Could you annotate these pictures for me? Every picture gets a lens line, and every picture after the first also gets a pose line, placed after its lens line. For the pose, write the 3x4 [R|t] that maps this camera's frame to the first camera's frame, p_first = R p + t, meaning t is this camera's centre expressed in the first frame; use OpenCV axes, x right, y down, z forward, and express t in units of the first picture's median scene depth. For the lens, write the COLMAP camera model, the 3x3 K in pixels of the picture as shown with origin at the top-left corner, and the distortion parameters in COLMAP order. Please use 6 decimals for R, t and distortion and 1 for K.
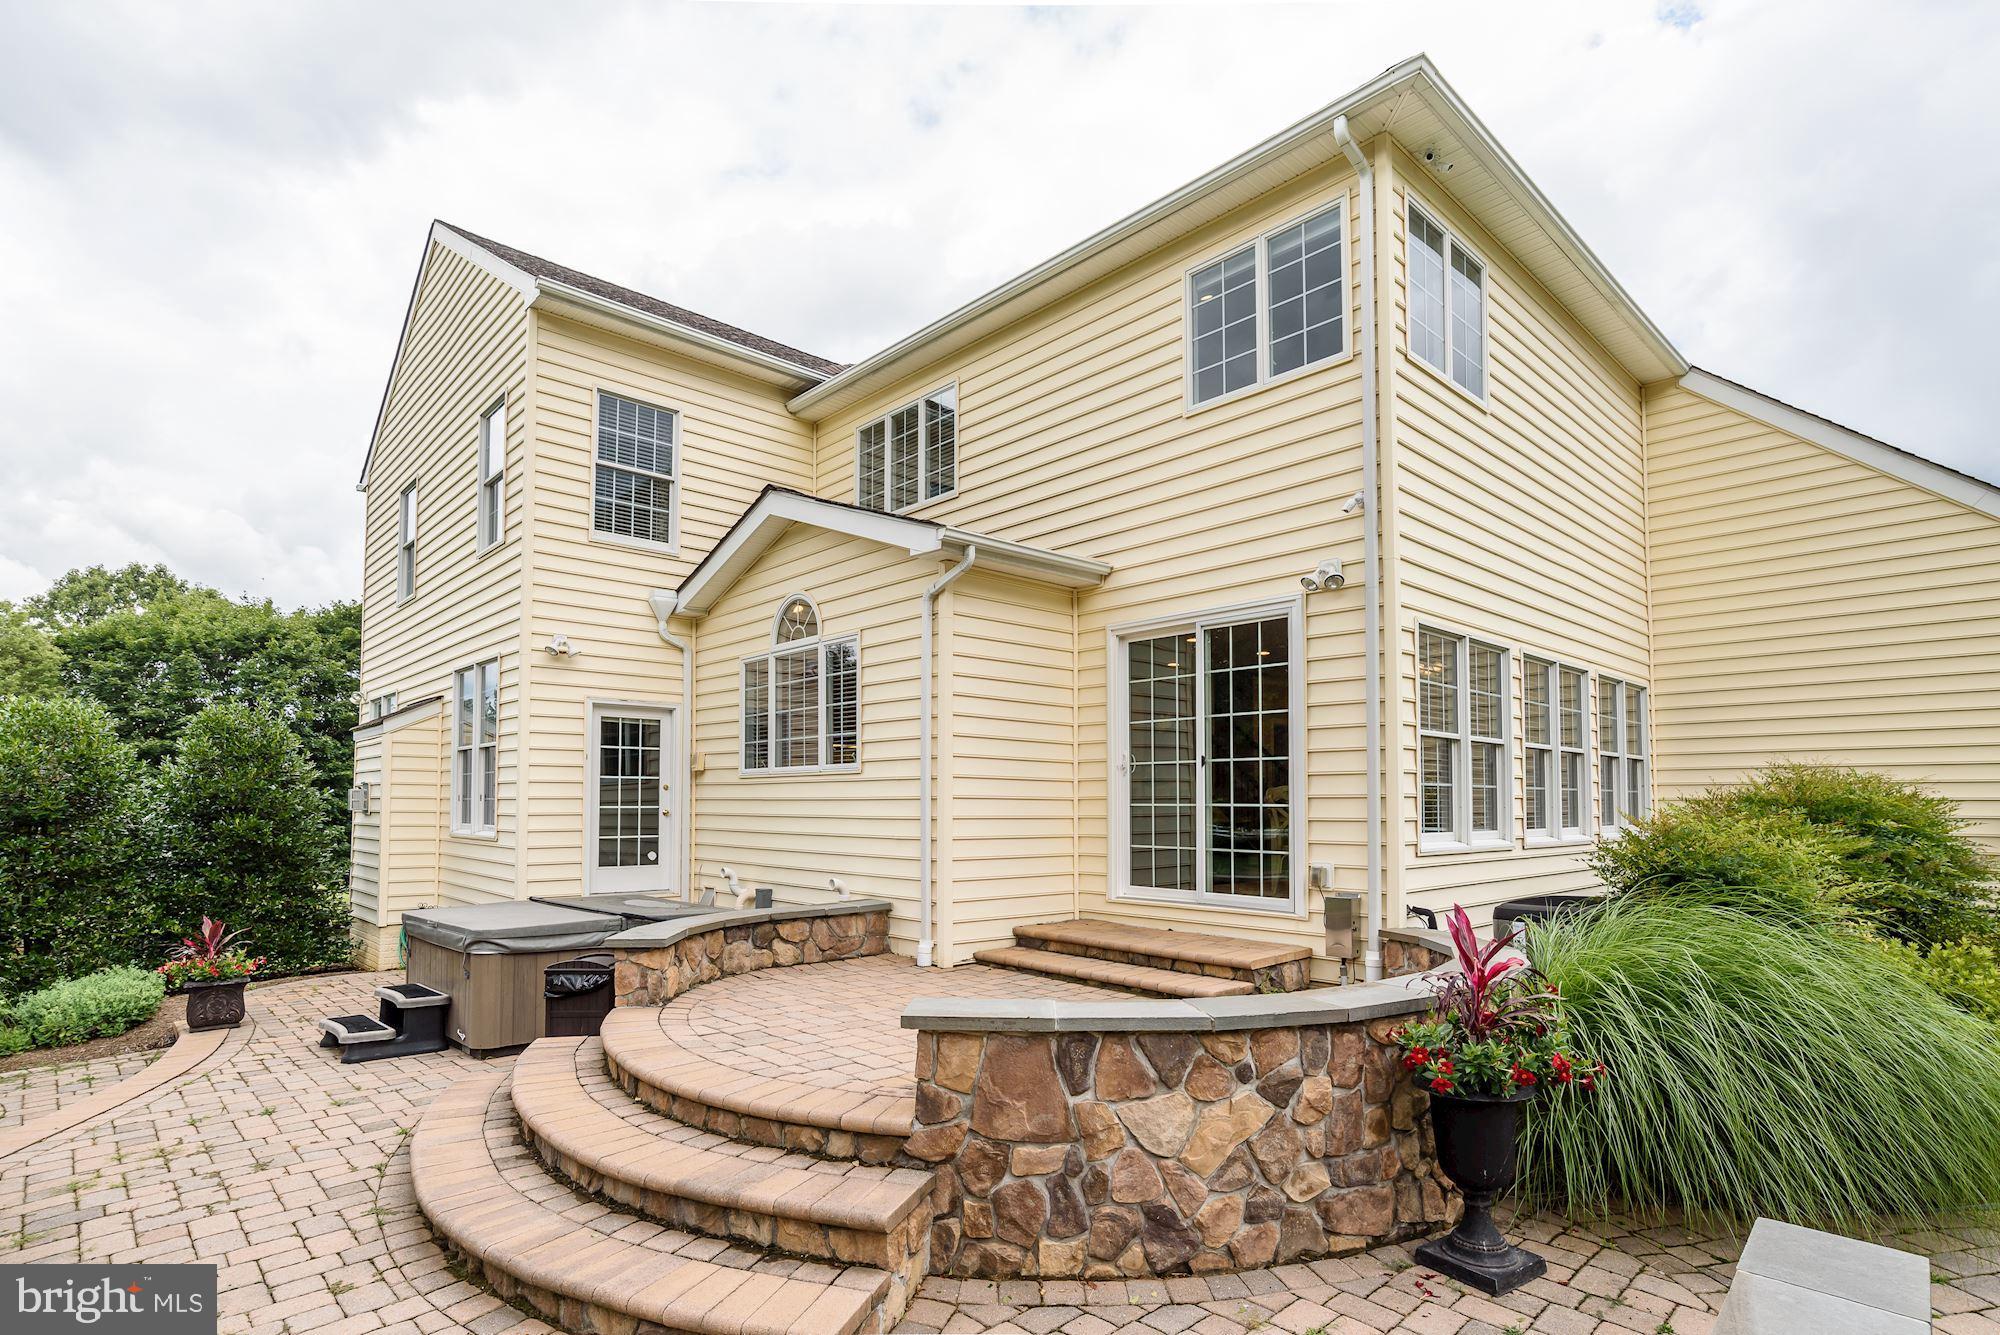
lens RADIAL K [[927.6, 0, 1004.3], [0, 927.6, 717.2], [0, 0, 1]] dist [-0.011893, 0.004945]
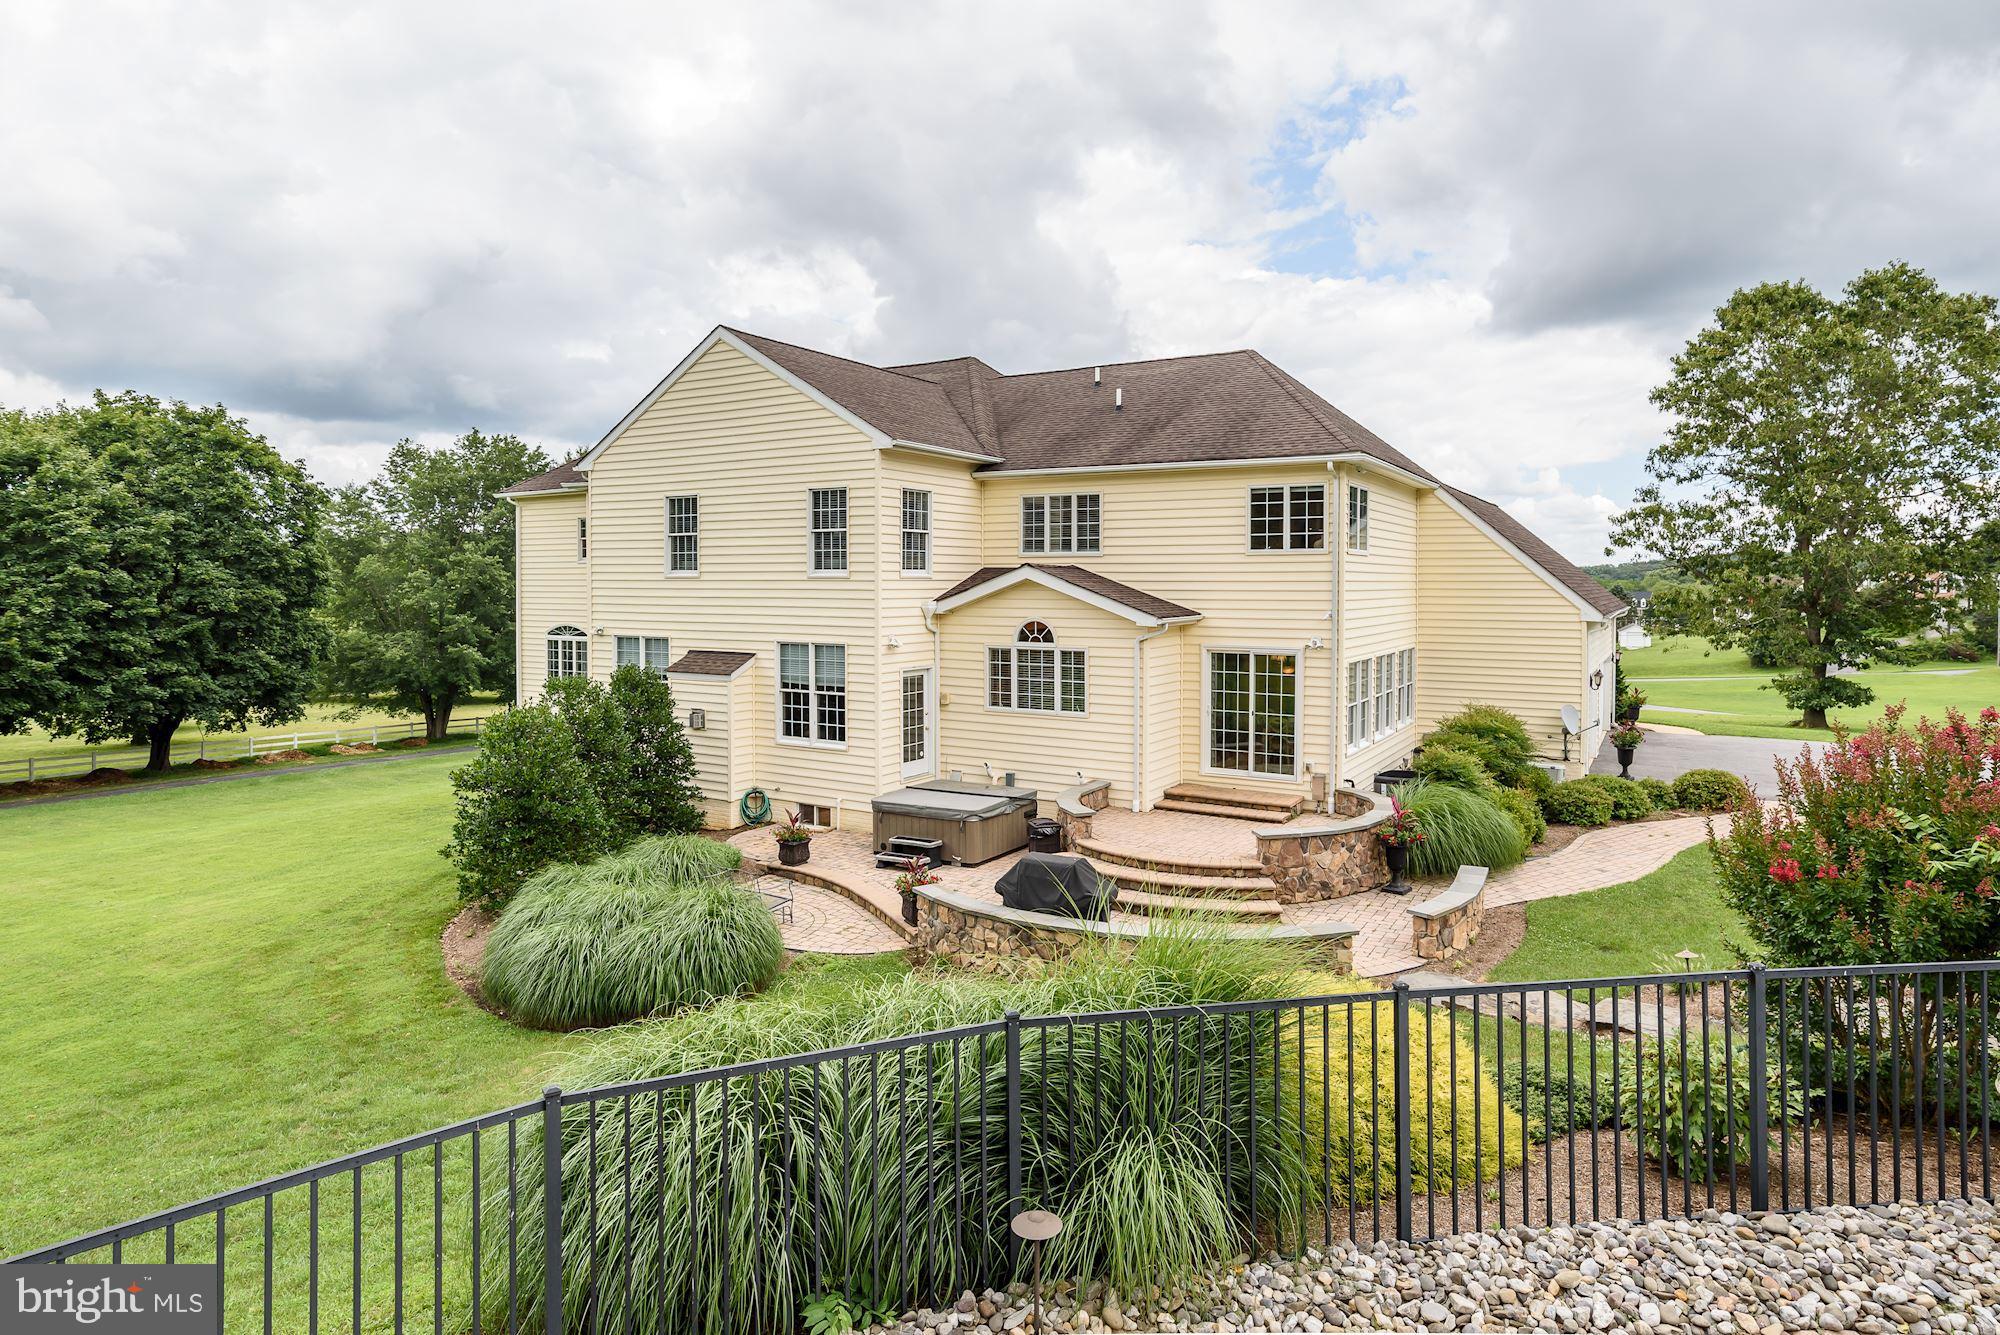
lens RADIAL K [[1013.3, 0, 1012.1], [0, 1013.3, 538.7], [0, 0, 1]] dist [-0.021153, 0.015796]
pose [[0.962195, 0.010466, 0.272161, -0.984534], [-0.023171, 0.998784, 0.043507, -0.453335], [-0.271375, -0.048168, 0.961268, -1.136715]]
